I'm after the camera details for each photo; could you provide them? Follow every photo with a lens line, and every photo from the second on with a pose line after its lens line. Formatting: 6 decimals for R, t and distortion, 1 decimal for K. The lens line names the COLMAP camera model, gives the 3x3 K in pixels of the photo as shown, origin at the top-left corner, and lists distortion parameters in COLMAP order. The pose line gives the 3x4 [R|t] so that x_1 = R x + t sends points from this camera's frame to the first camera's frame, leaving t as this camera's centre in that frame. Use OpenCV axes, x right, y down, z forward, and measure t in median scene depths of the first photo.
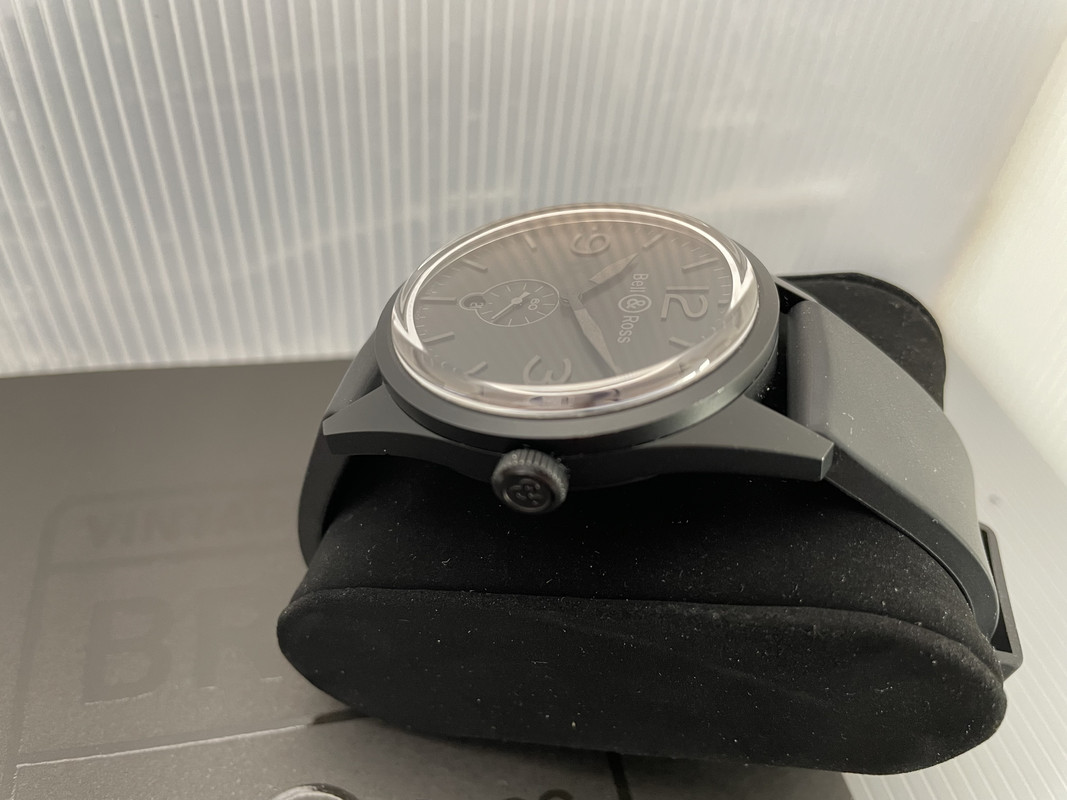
lens RADIAL K [[978.3, 0, 533.5], [0, 978.3, 400.0], [0, 0, 1]] dist [0.051412, -0.233051]
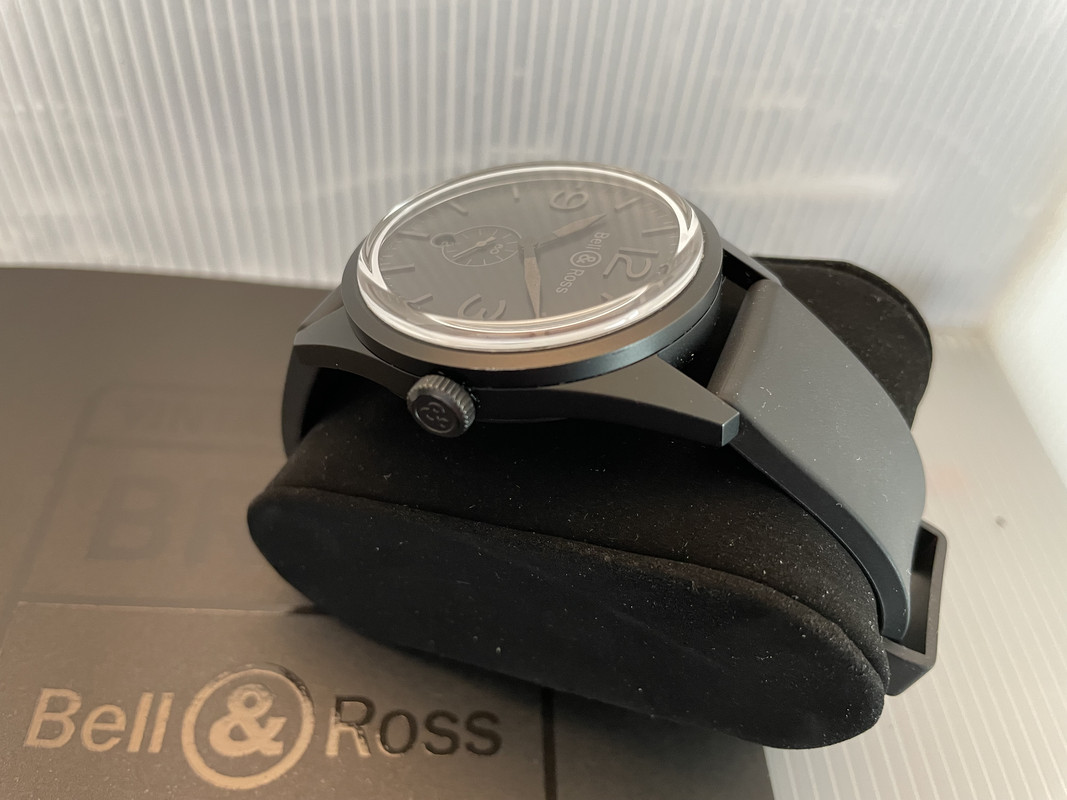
lens RADIAL K [[978.3, 0, 533.5], [0, 978.3, 400.0], [0, 0, 1]] dist [0.051412, -0.233051]
pose [[0.981278, 0.140232, -0.132017, 0.206753], [-0.136399, 0.989937, 0.037684, 0.019332], [0.135973, -0.018972, 0.990531, -0.052586]]
